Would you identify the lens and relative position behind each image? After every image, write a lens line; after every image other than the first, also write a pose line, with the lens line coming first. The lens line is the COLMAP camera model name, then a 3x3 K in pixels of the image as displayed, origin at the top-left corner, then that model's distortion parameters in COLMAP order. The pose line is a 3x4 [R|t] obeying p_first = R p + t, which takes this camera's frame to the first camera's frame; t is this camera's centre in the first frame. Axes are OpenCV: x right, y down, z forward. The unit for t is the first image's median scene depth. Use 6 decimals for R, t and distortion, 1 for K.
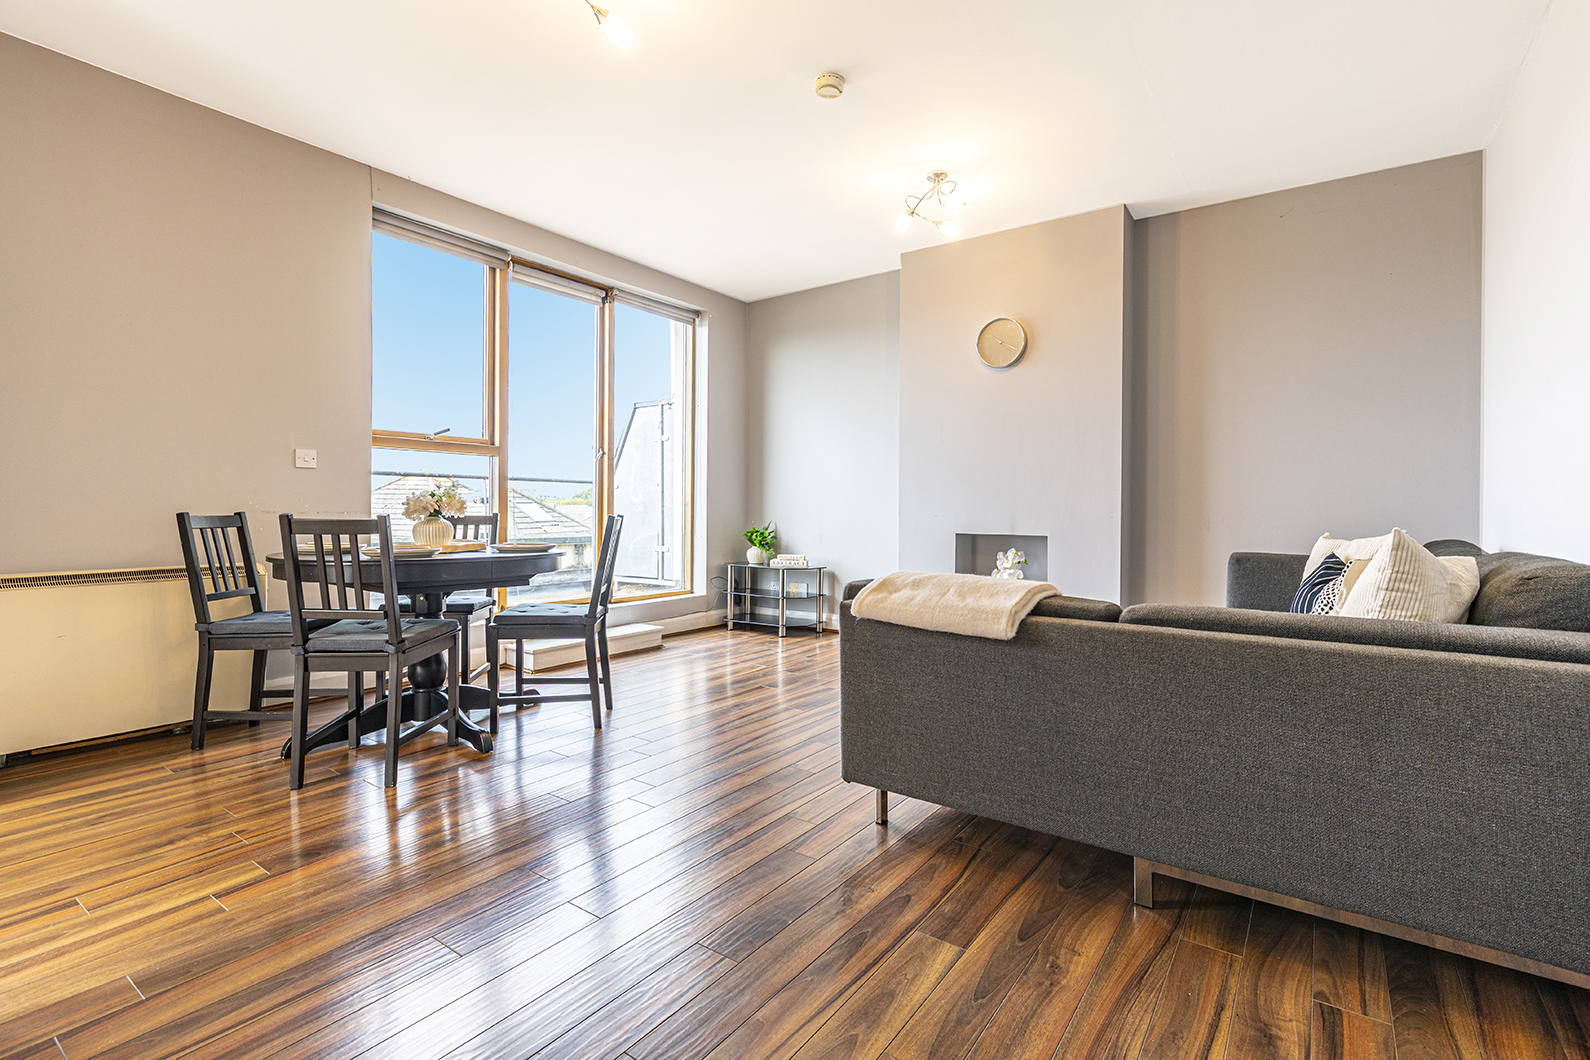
lens RADIAL K [[714.1, 0, 809.6], [0, 714.1, 517.0], [0, 0, 1]] dist [0.002066, 0.000031]
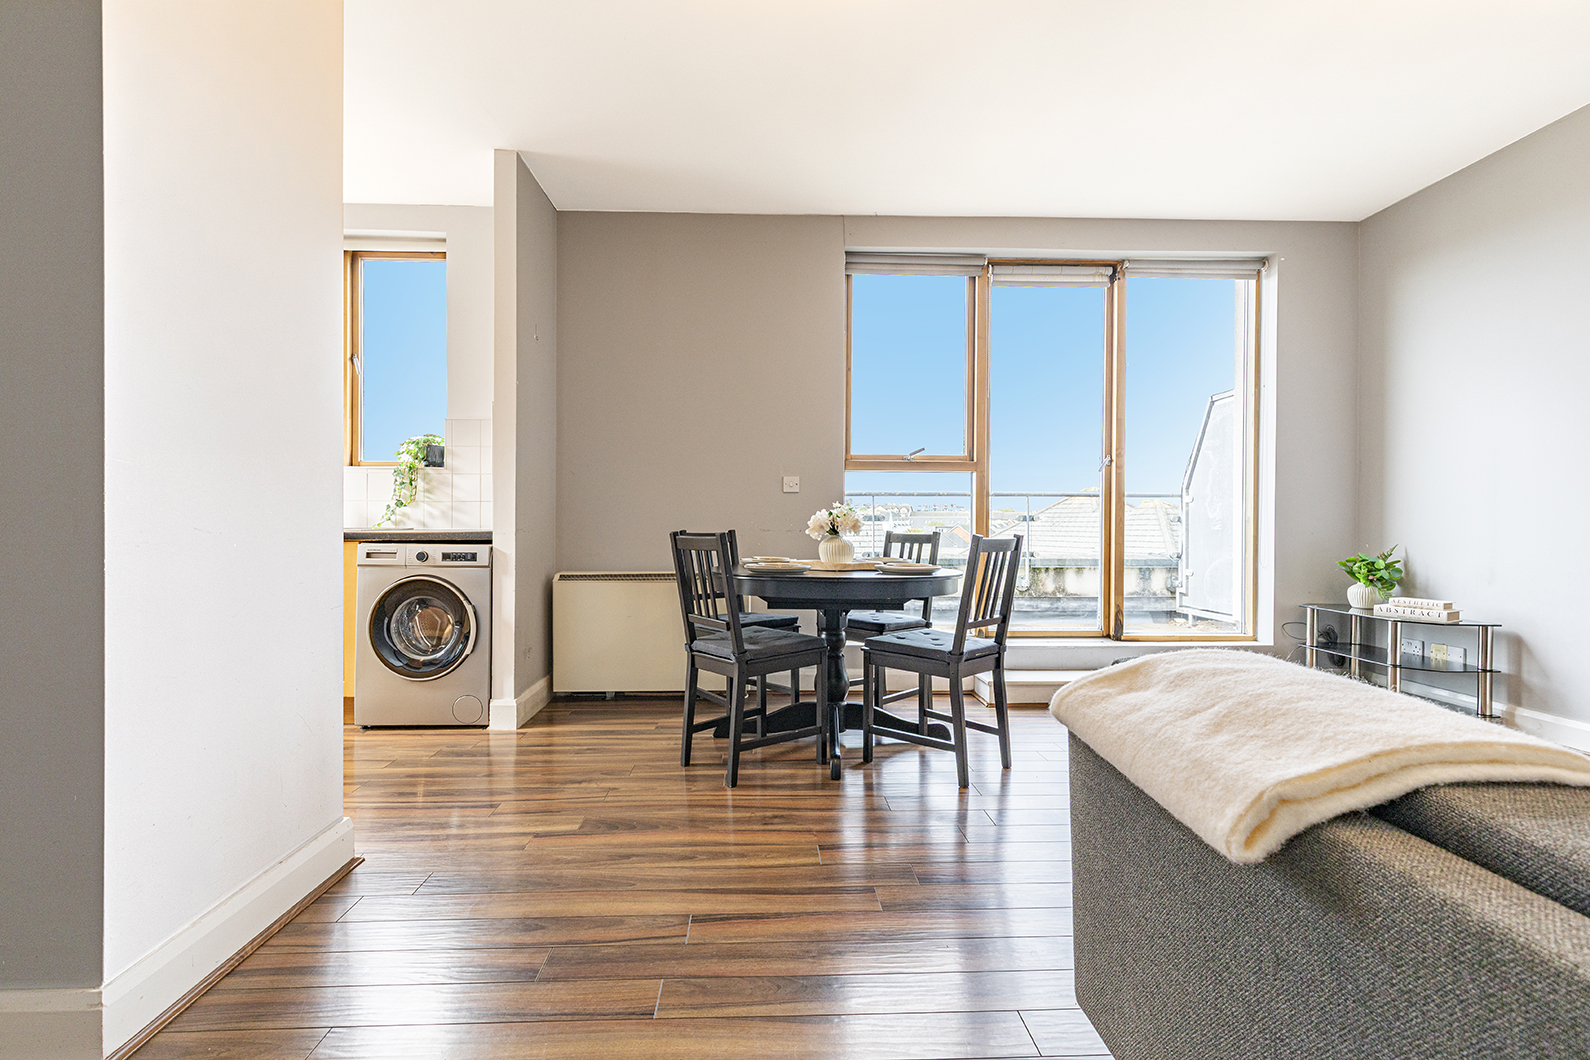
lens RADIAL K [[714.9, 0, 795.0], [0, 714.9, 530.0], [0, 0, 1]] dist [0.002225, -0.000080]
pose [[0.613173, 0.001692, -0.789947, 0.169434], [-0.006961, 0.999970, -0.003261, -0.002849], [0.789918, 0.007498, 0.613167, 0.220481]]
